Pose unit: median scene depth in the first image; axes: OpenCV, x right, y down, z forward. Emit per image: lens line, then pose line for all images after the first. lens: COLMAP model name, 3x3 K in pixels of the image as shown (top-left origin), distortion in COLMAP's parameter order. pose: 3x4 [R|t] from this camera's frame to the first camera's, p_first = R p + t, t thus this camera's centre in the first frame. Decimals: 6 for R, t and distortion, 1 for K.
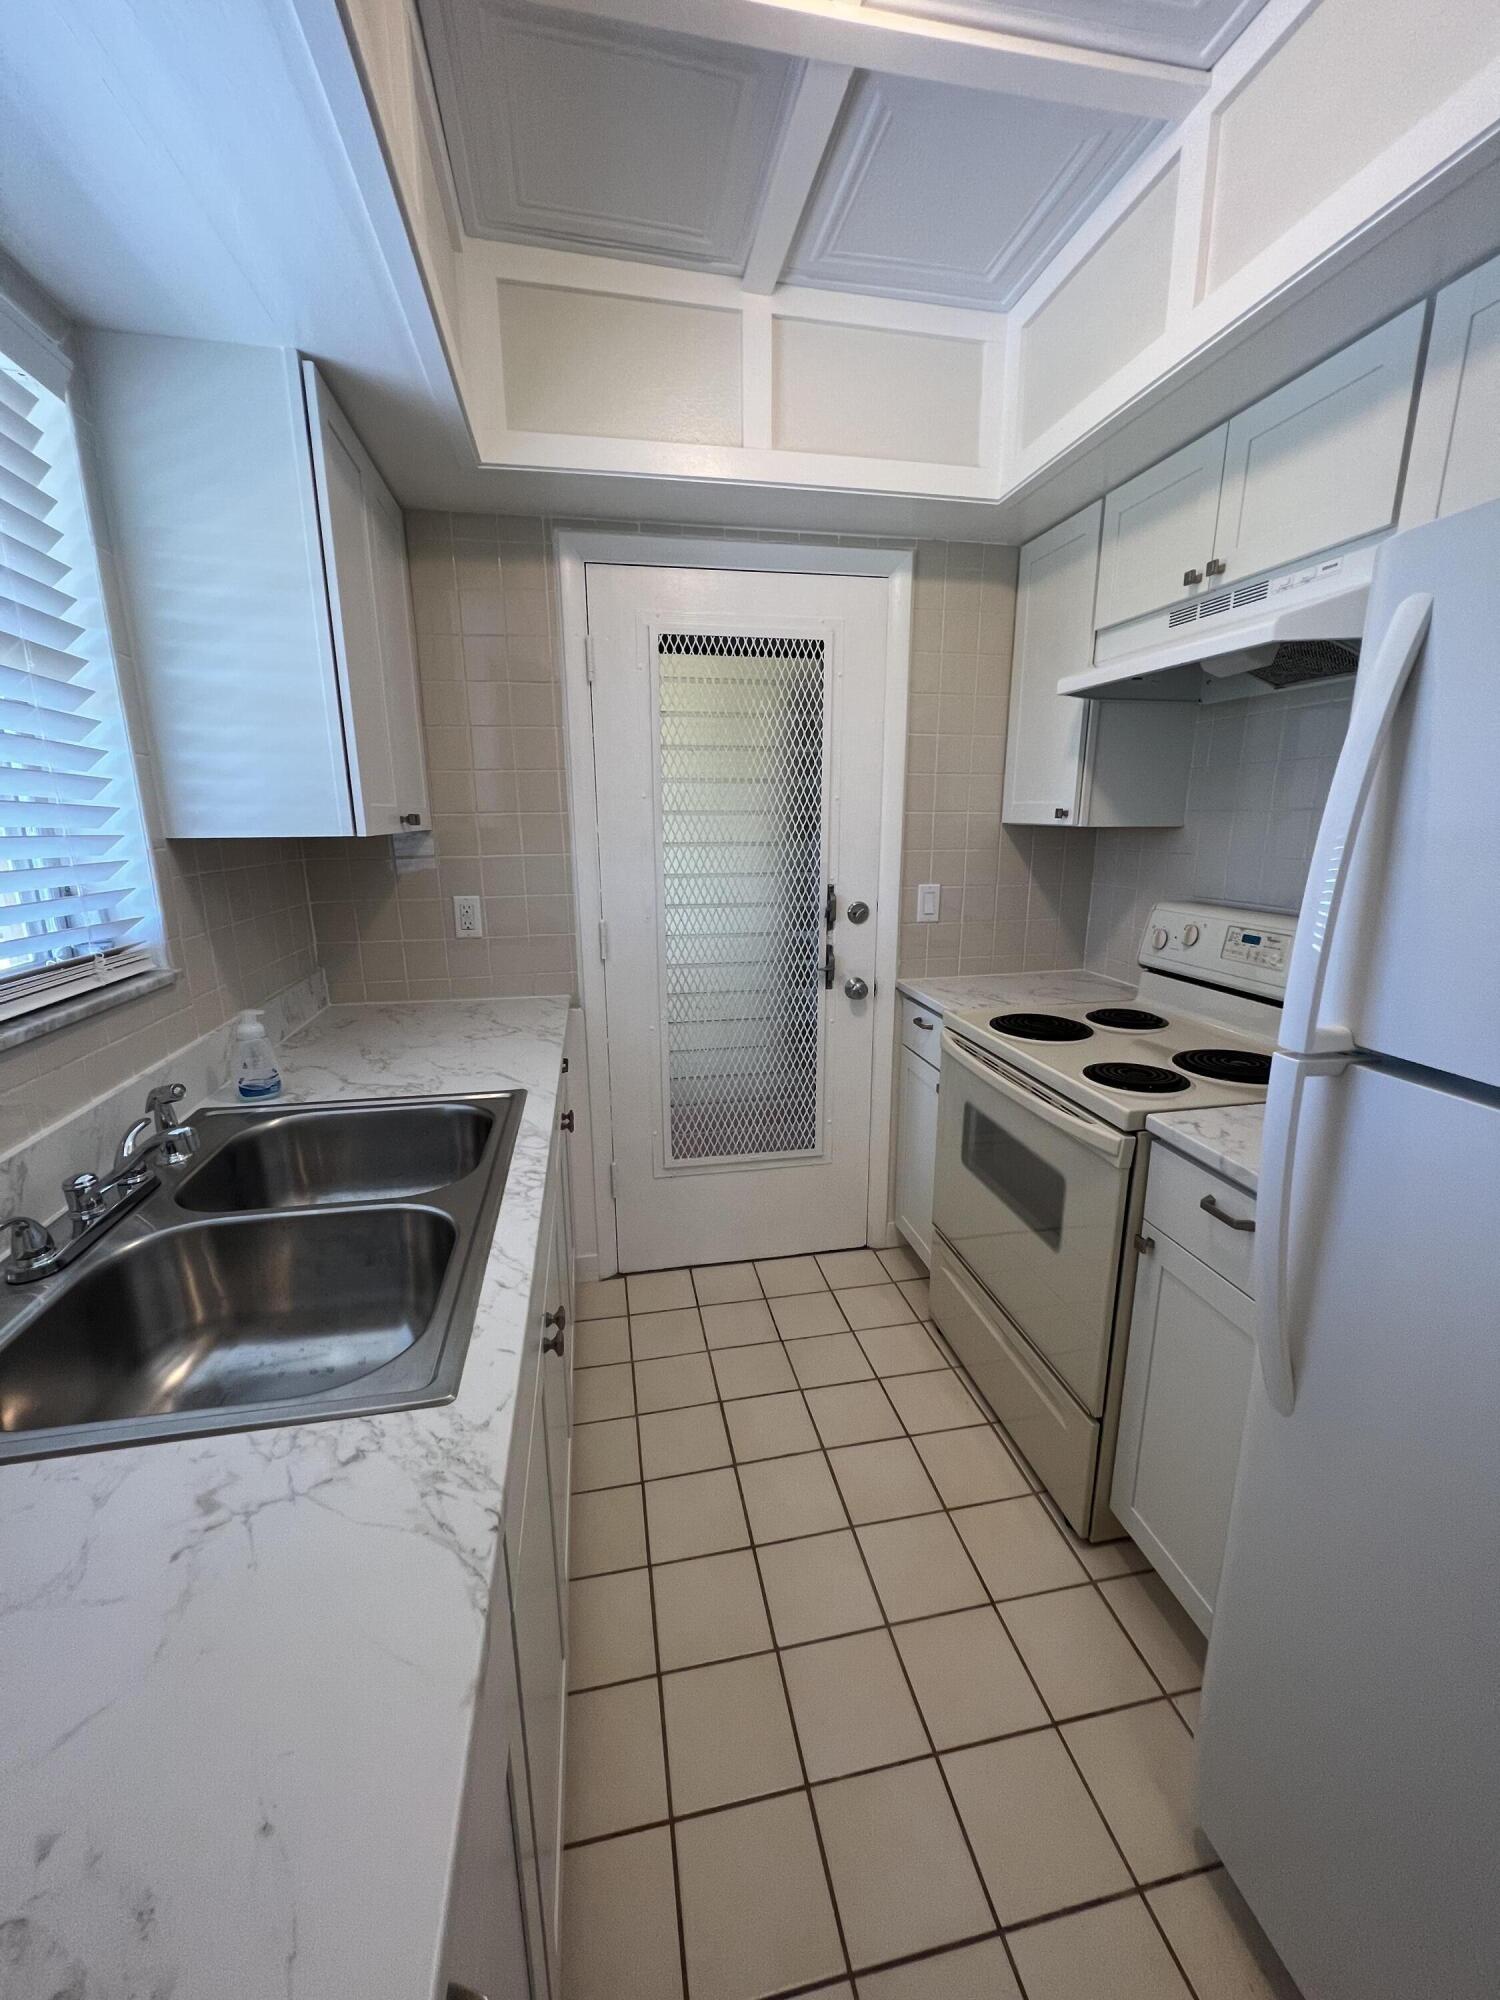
lens RADIAL K [[800.8, 0, 755.9], [0, 800.8, 1006.6], [0, 0, 1]] dist [-0.001052, 0.000153]
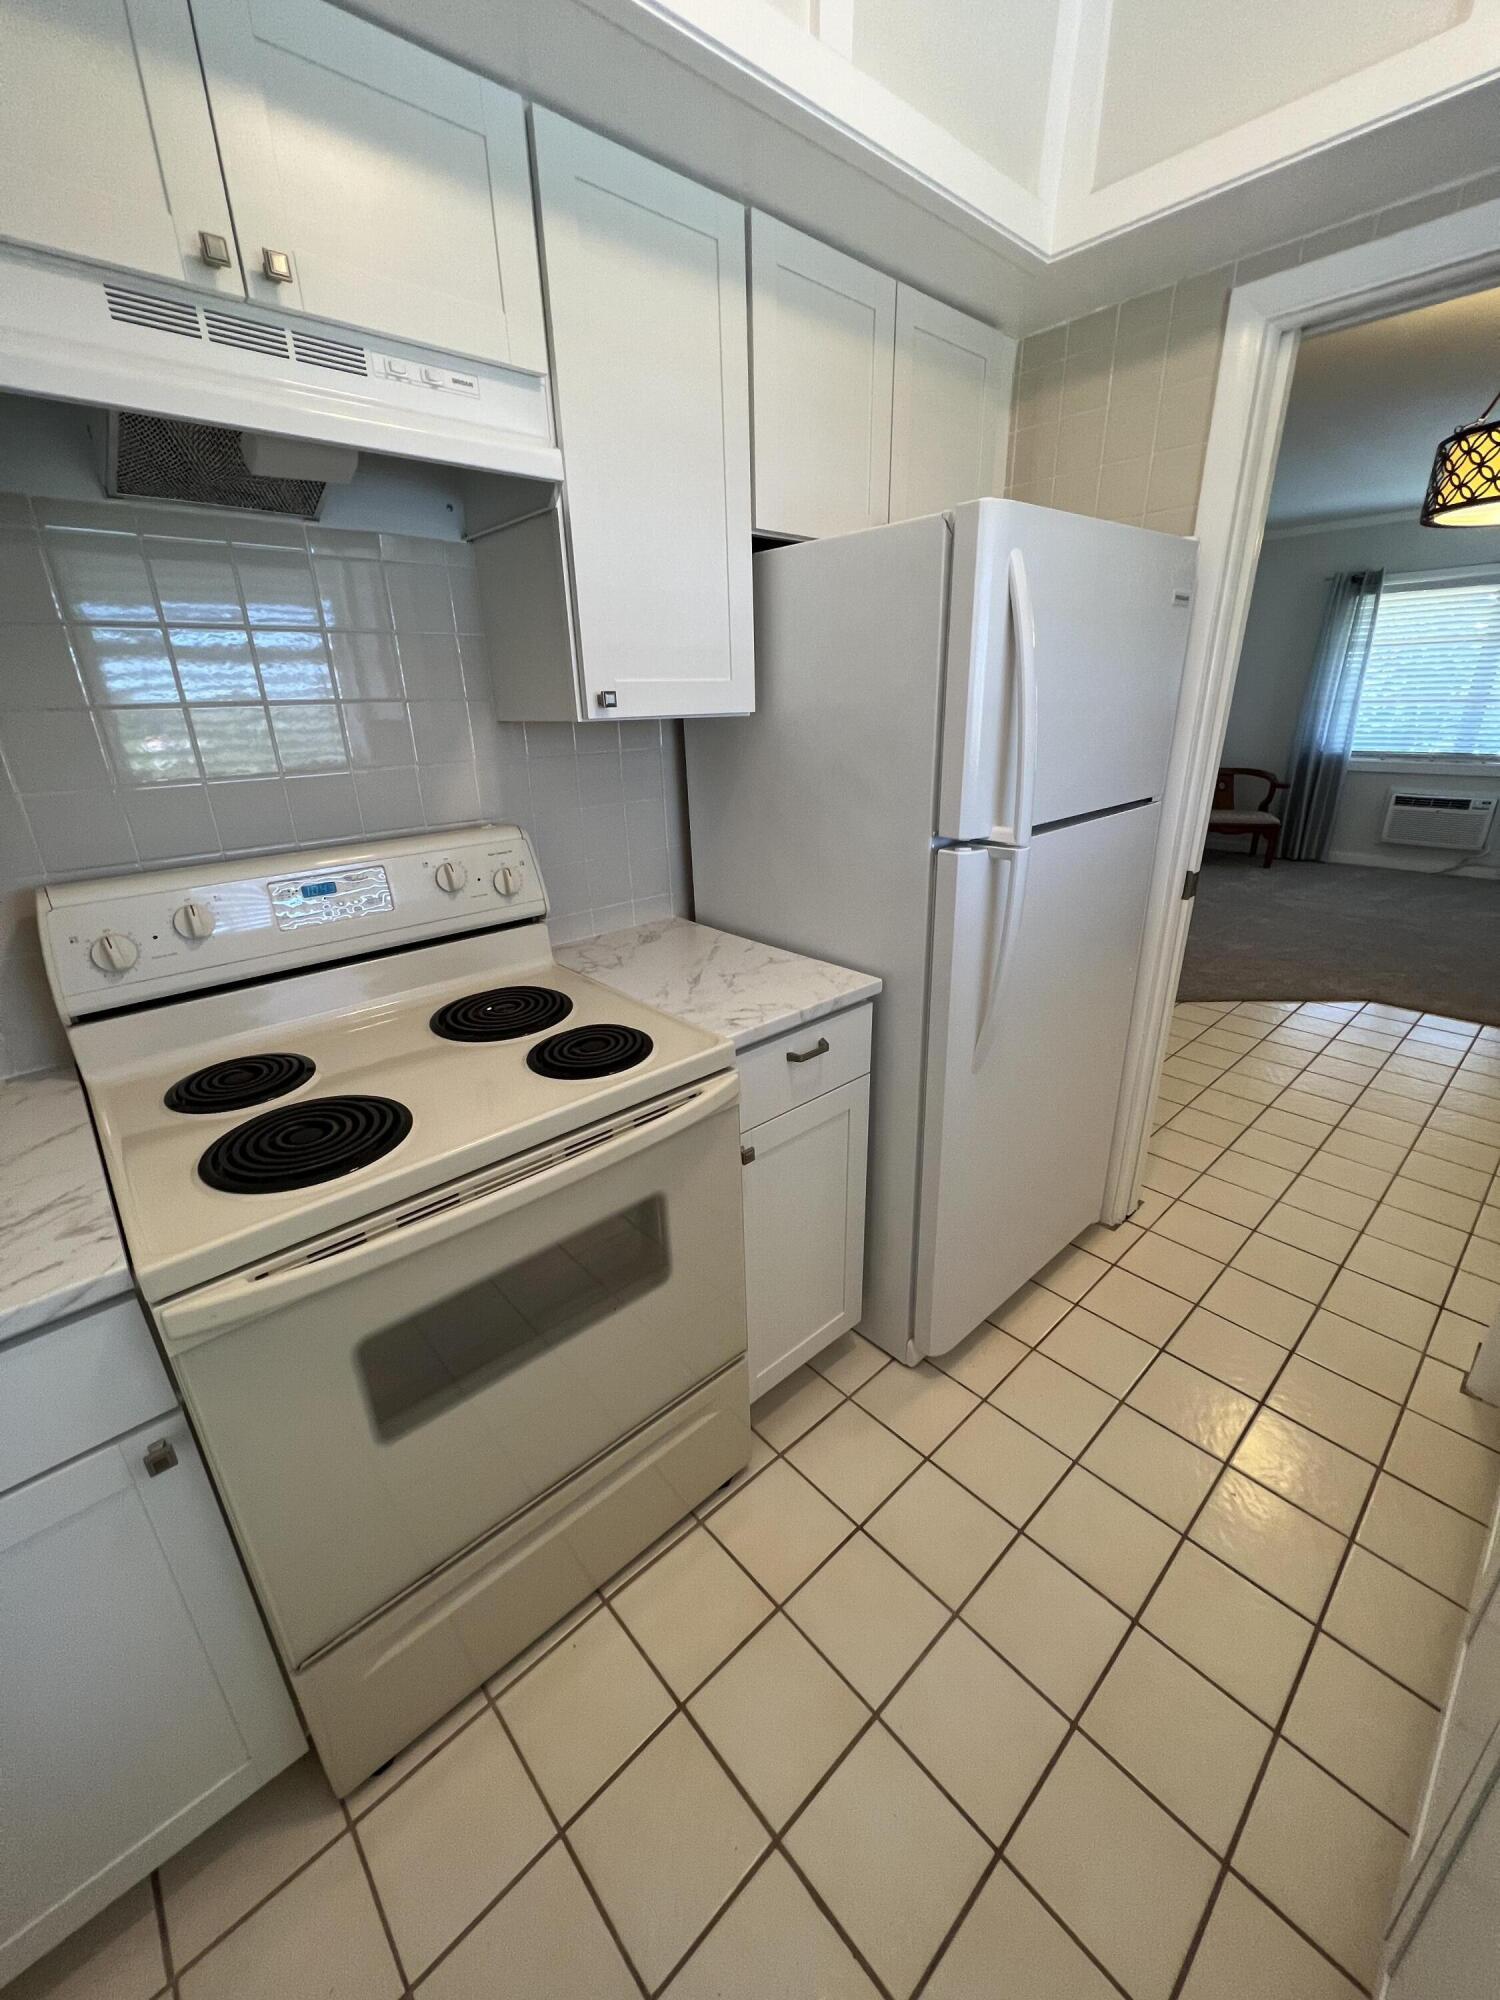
lens RADIAL K [[800.1, 0, 756.4], [0, 800.1, 1003.9], [0, 0, 1]] dist [-0.000122, 0.000321]
pose [[-0.517372, -0.296107, 0.802899, -0.216479], [0.224196, 0.858558, 0.461101, -0.265219], [-0.825871, 0.418568, -0.377808, 1.094572]]
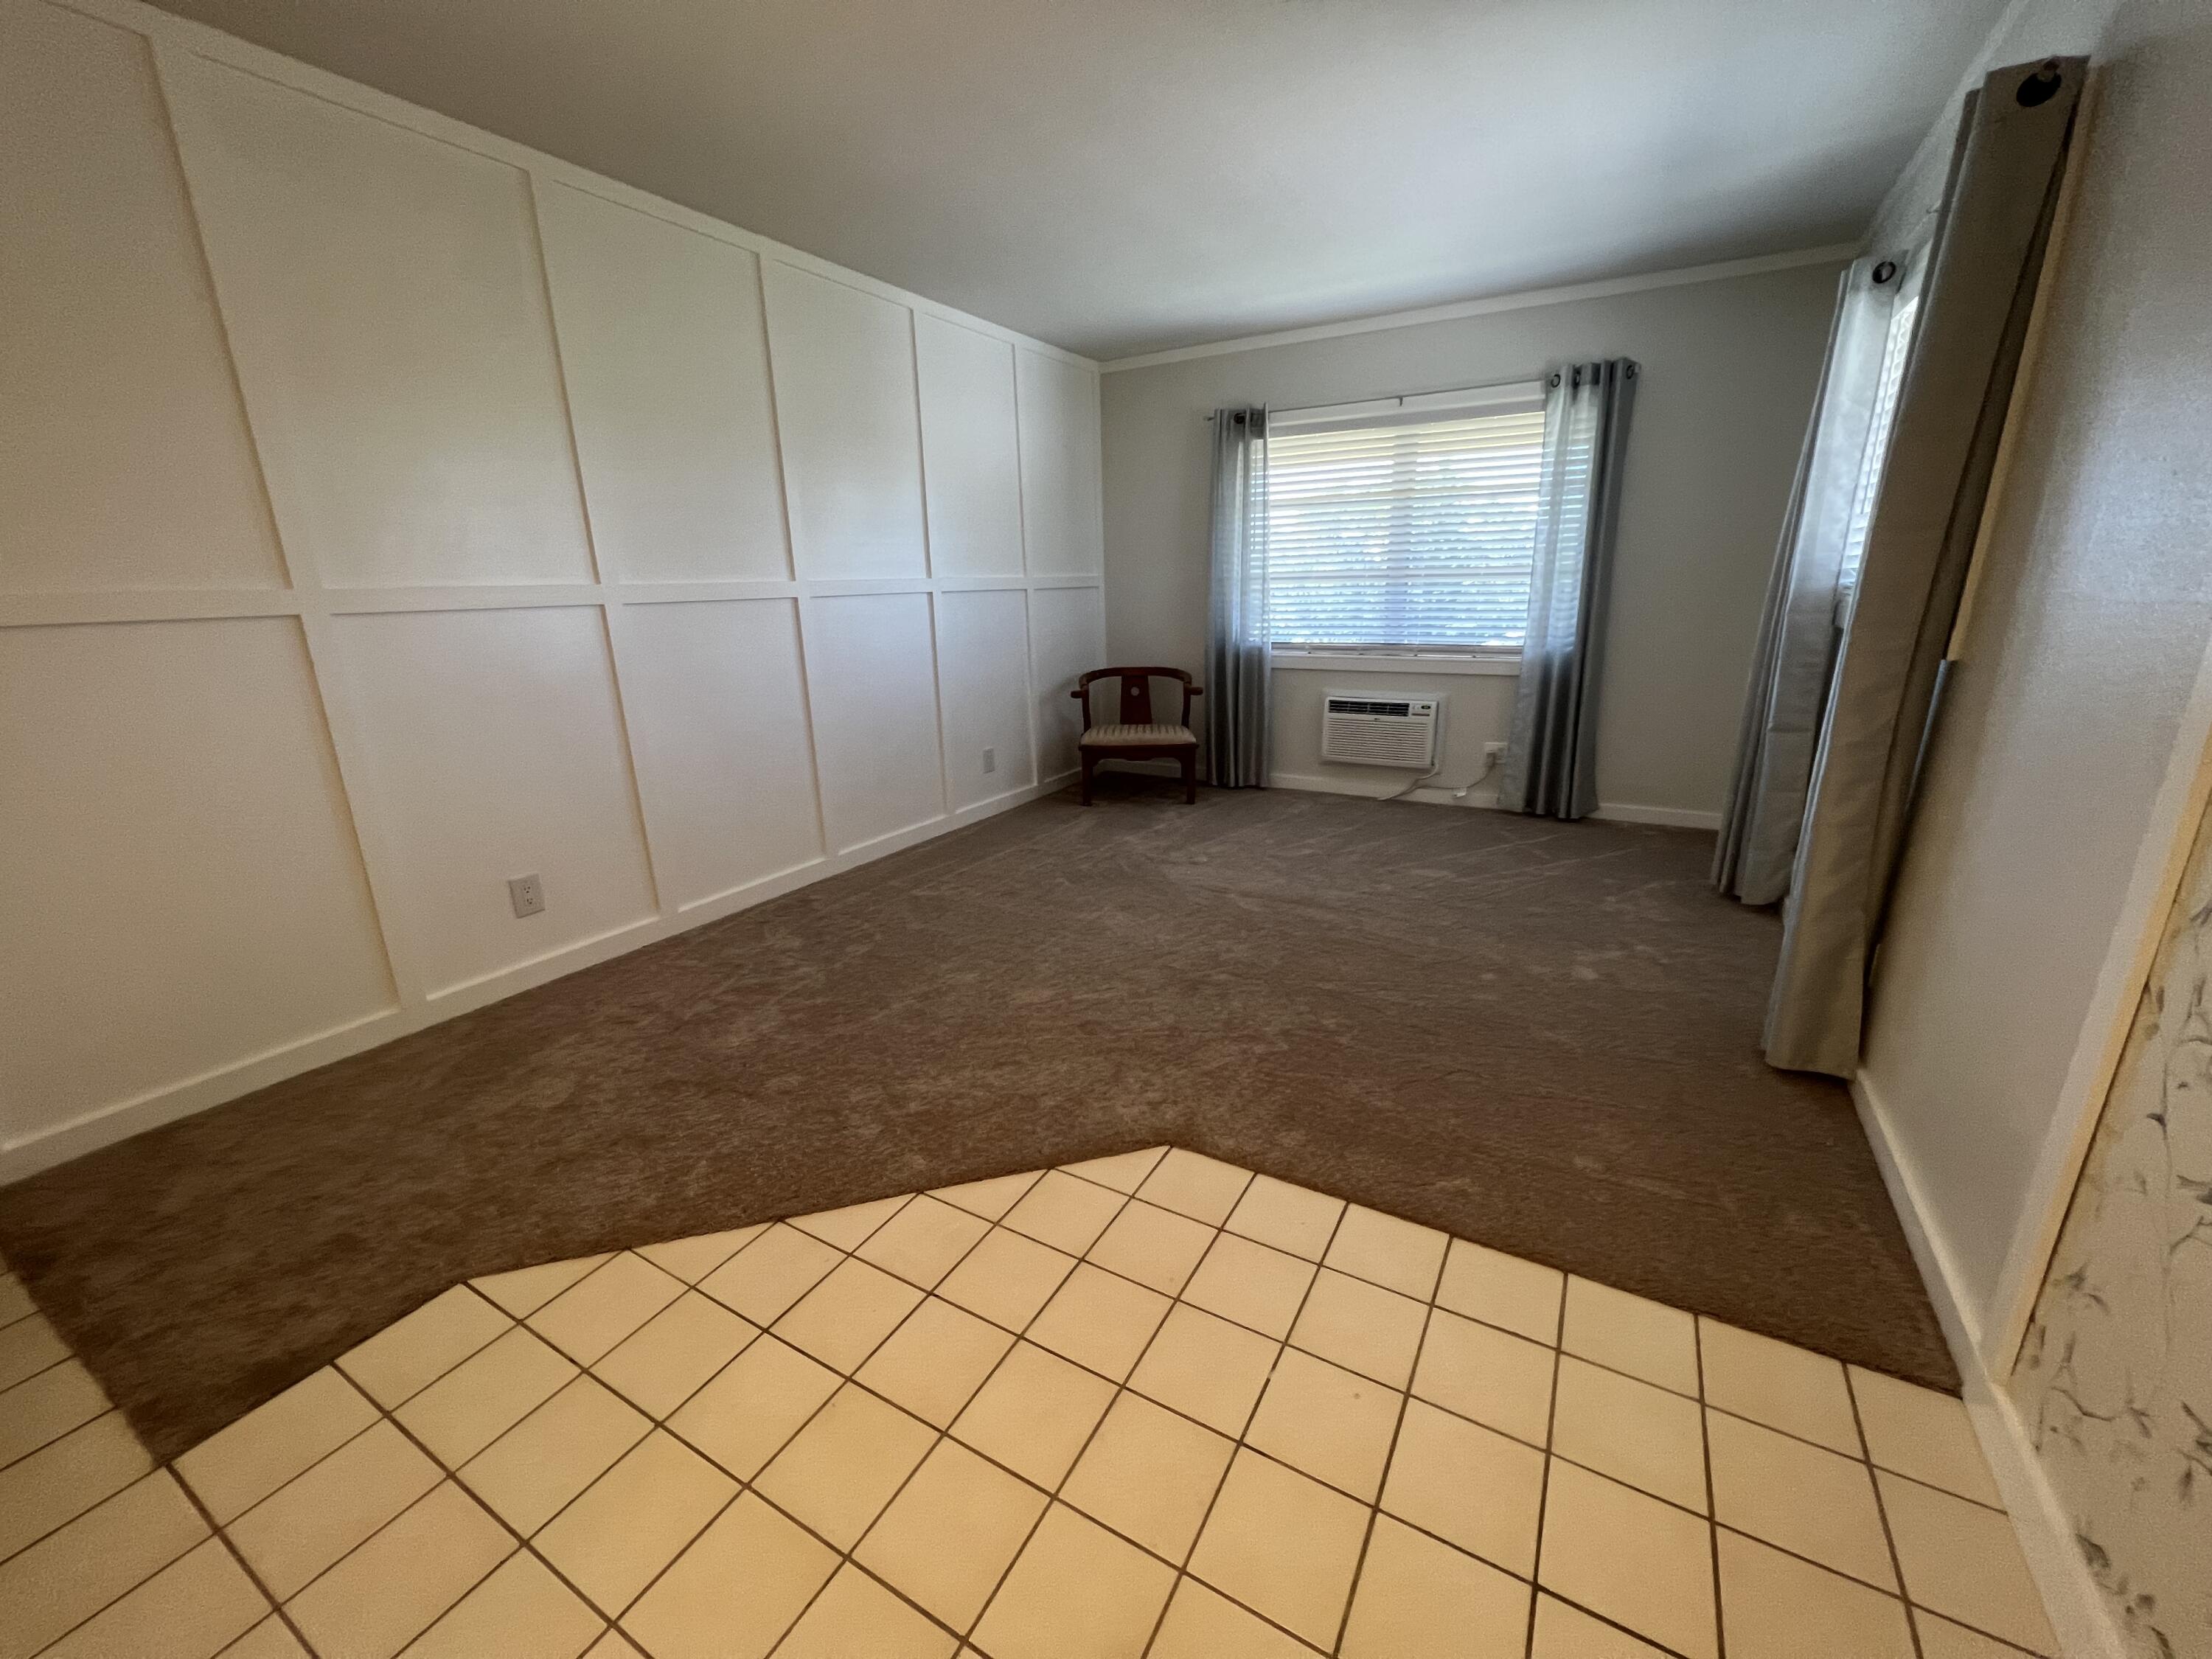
lens RADIAL K [[885.7, 0, 1114.8], [0, 885.7, 826.1], [0, 0, 1]] dist [-0.001052, 0.000153]
pose [[-0.752867, -0.160710, 0.638250, 0.071460], [0.176805, 0.884704, 0.431322, 0.262492], [-0.633980, 0.437574, -0.637650, -0.708664]]
